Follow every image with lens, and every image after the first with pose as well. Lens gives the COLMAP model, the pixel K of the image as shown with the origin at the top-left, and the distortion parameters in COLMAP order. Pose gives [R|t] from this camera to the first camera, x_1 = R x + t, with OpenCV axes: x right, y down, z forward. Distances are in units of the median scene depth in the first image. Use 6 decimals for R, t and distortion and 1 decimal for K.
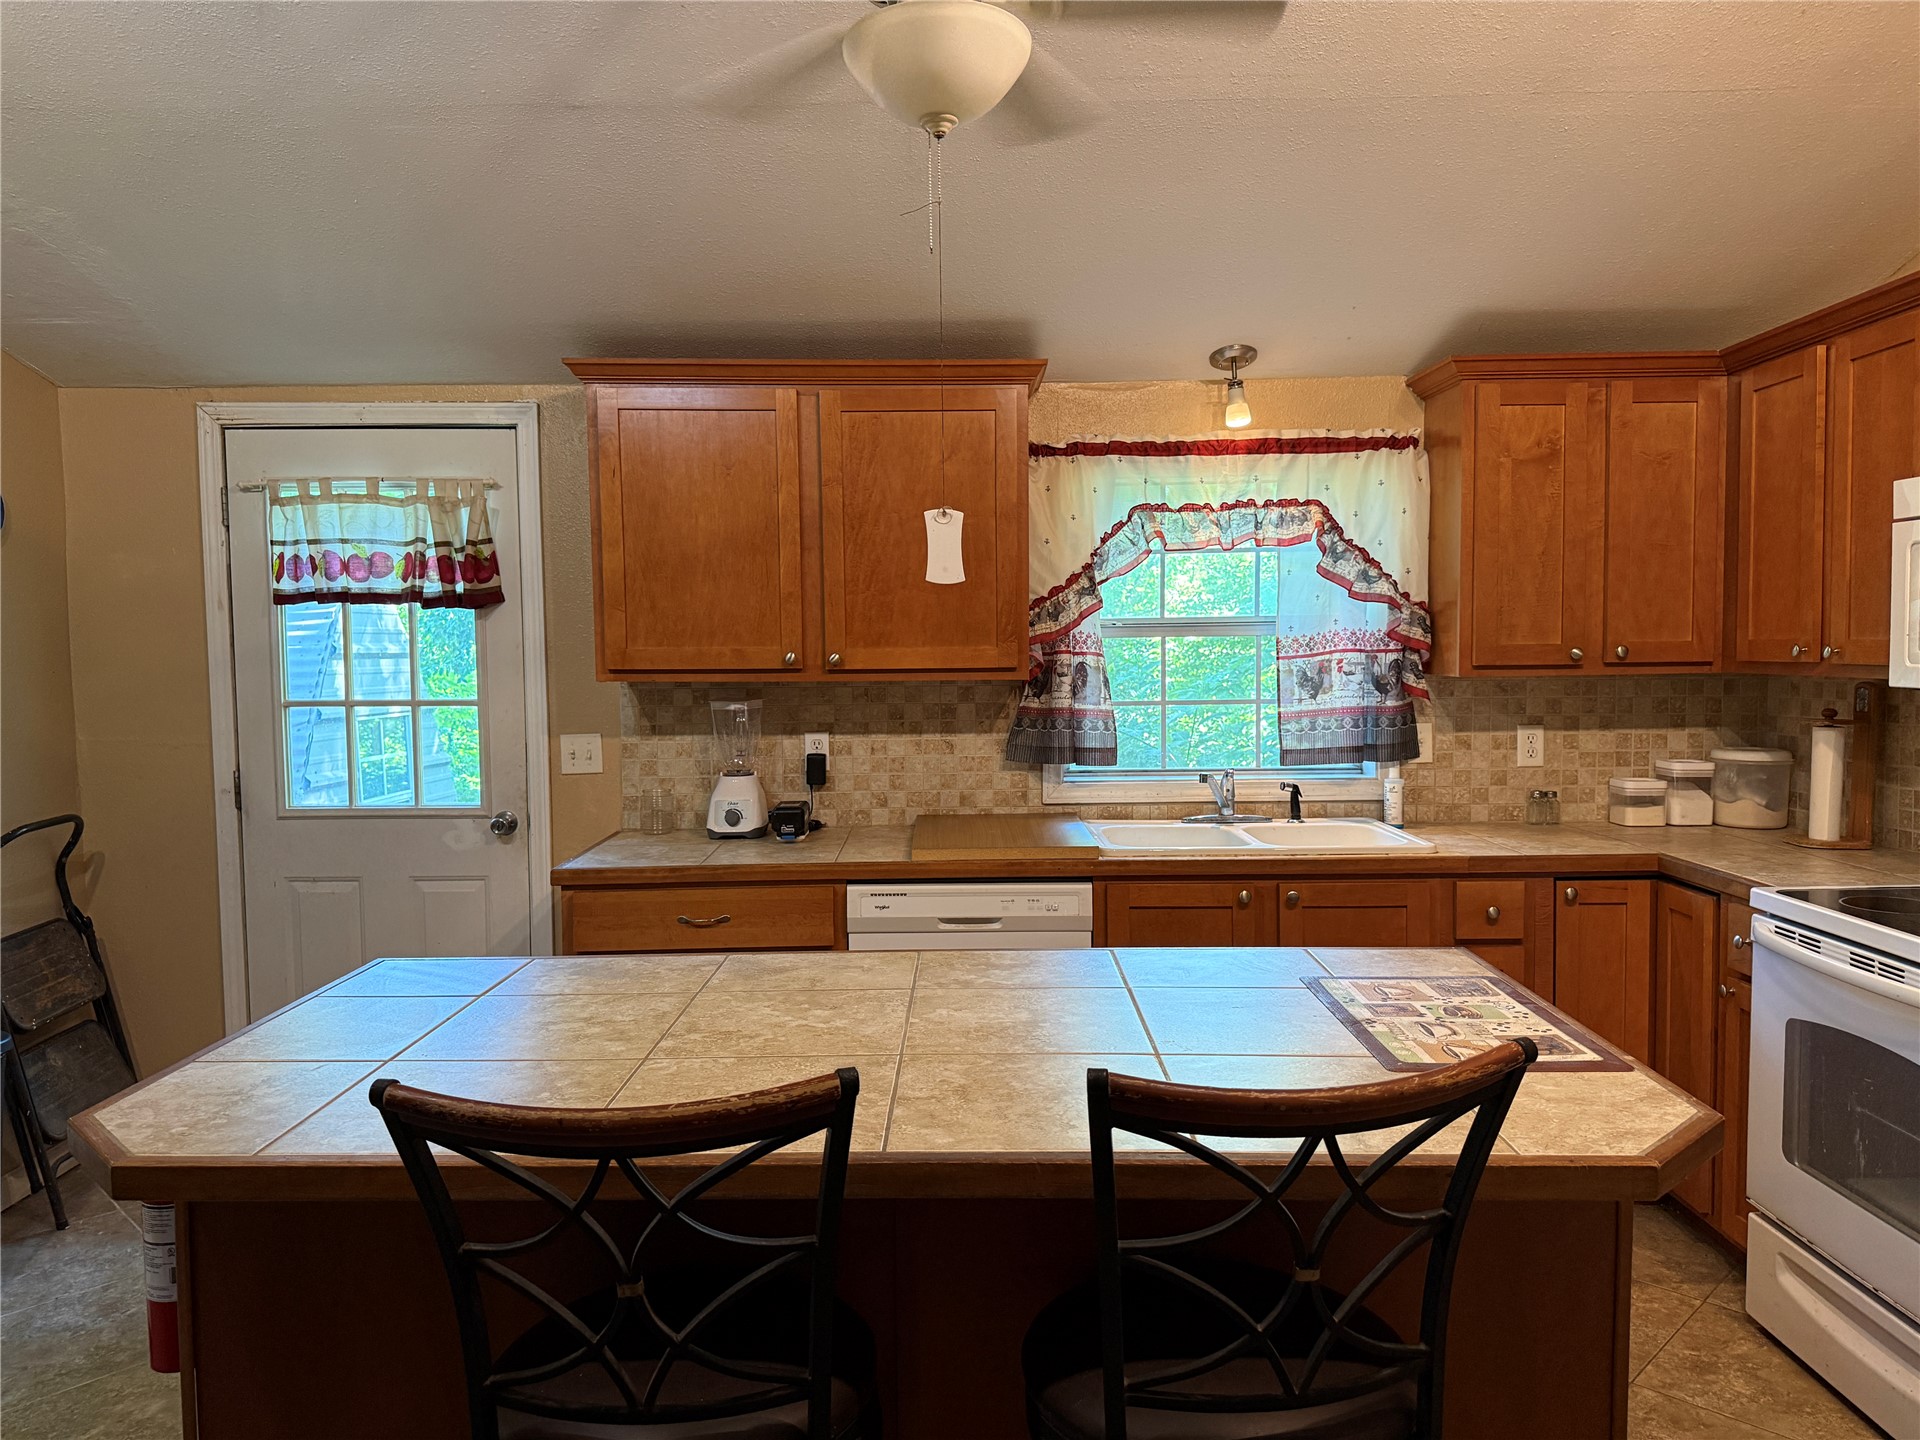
lens RADIAL K [[1347.1, 0, 961.1], [0, 1347.1, 726.8], [0, 0, 1]] dist [0.037793, -0.032978]
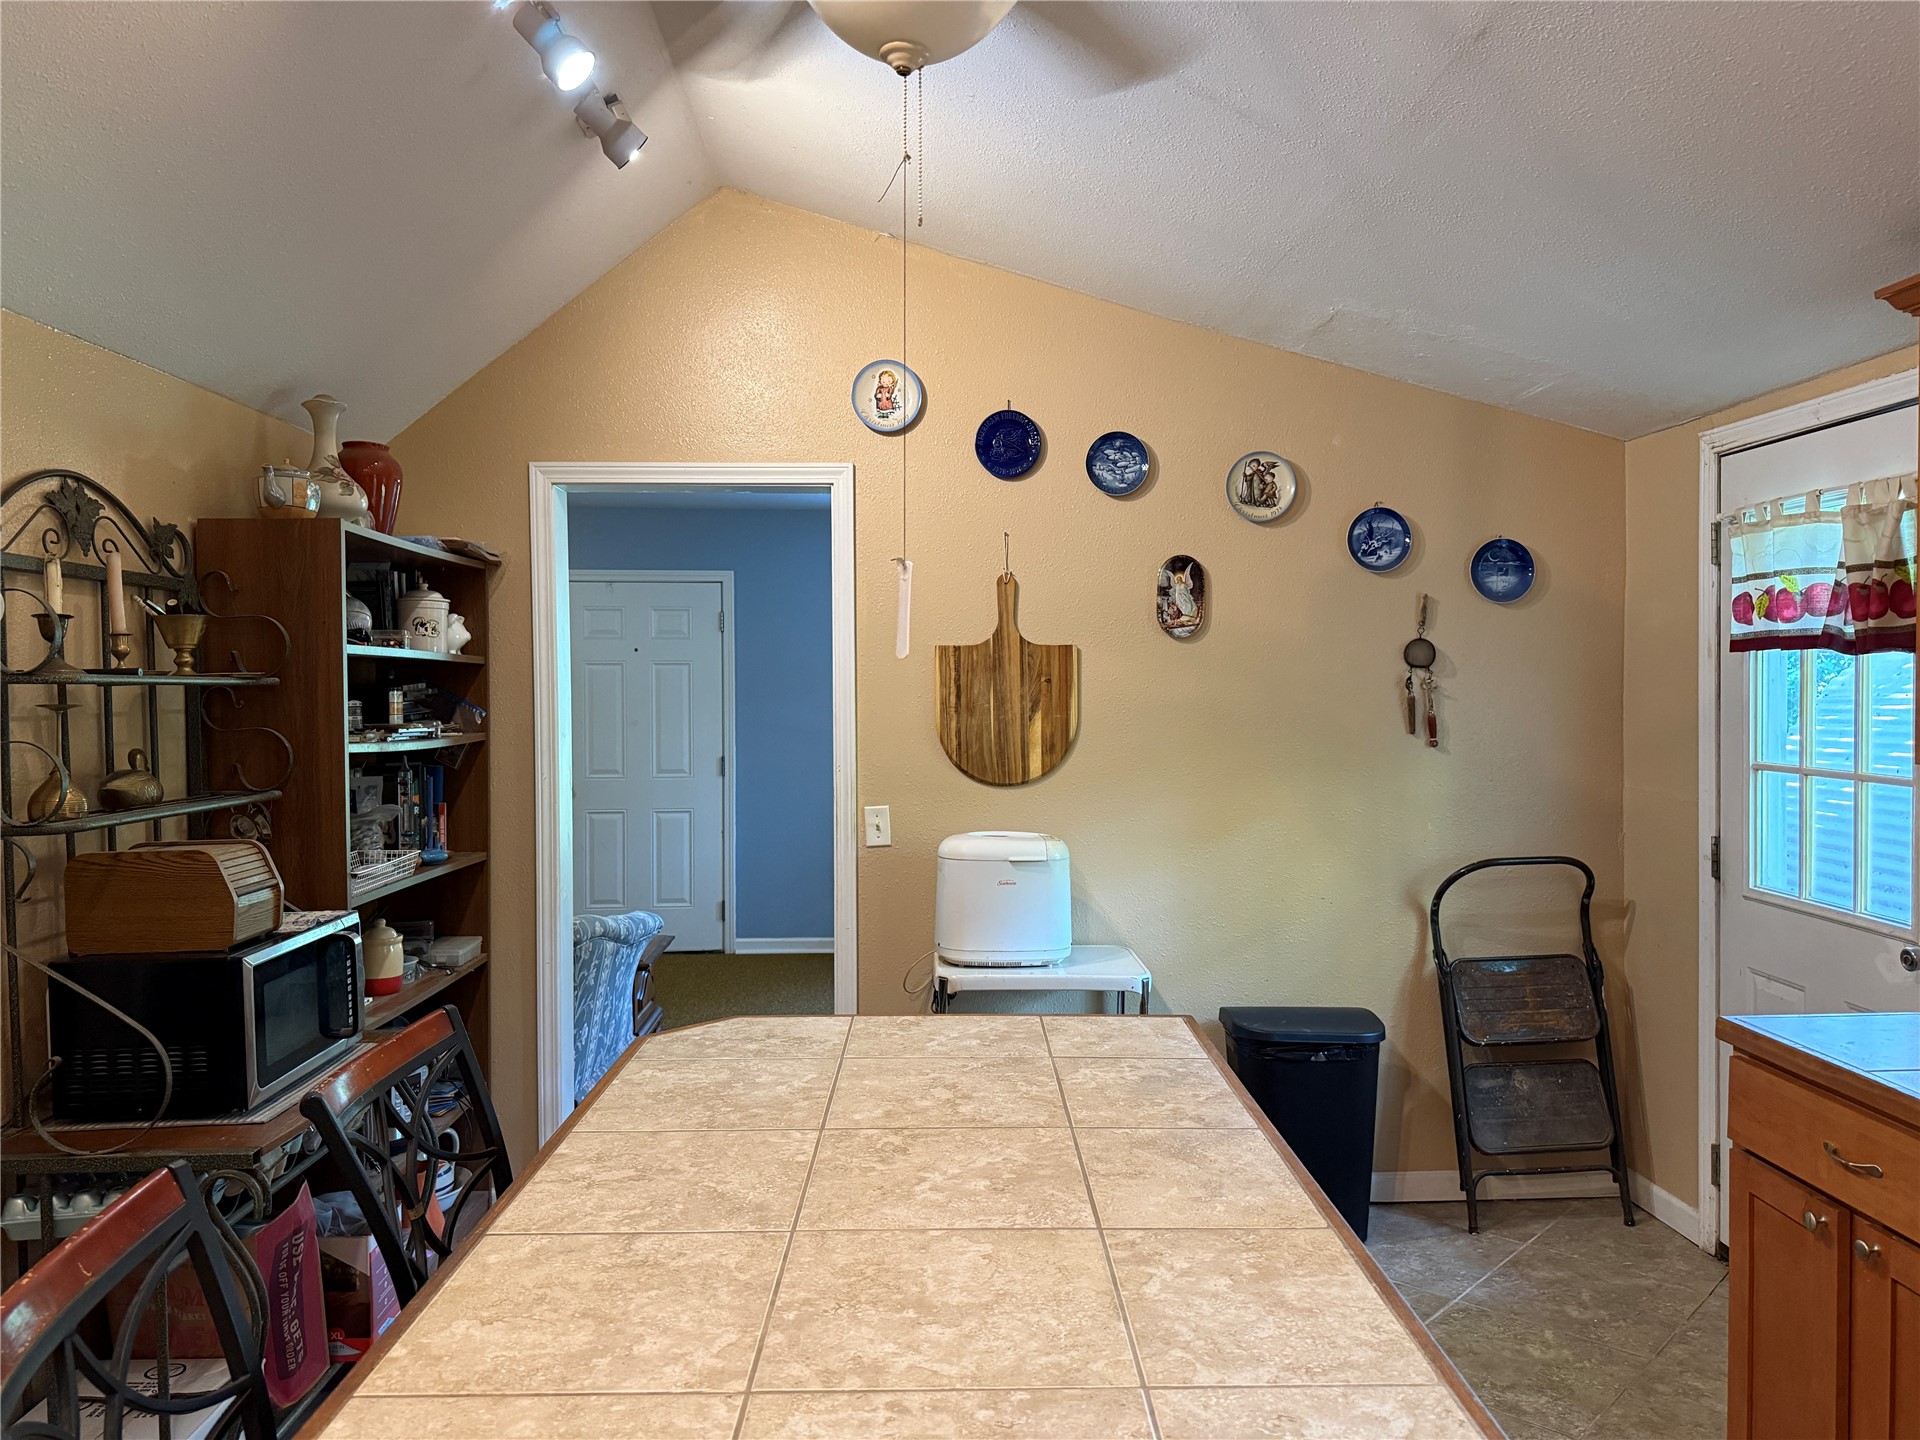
lens RADIAL K [[1347.1, 0, 954.6], [0, 1347.1, 716.2], [0, 0, 1]] dist [0.037793, -0.032978]
pose [[0.027779, 0.040068, -0.998811, 0.689558], [-0.064930, 0.997159, 0.038196, -0.097048], [0.997503, 0.063792, 0.030301, 0.940666]]
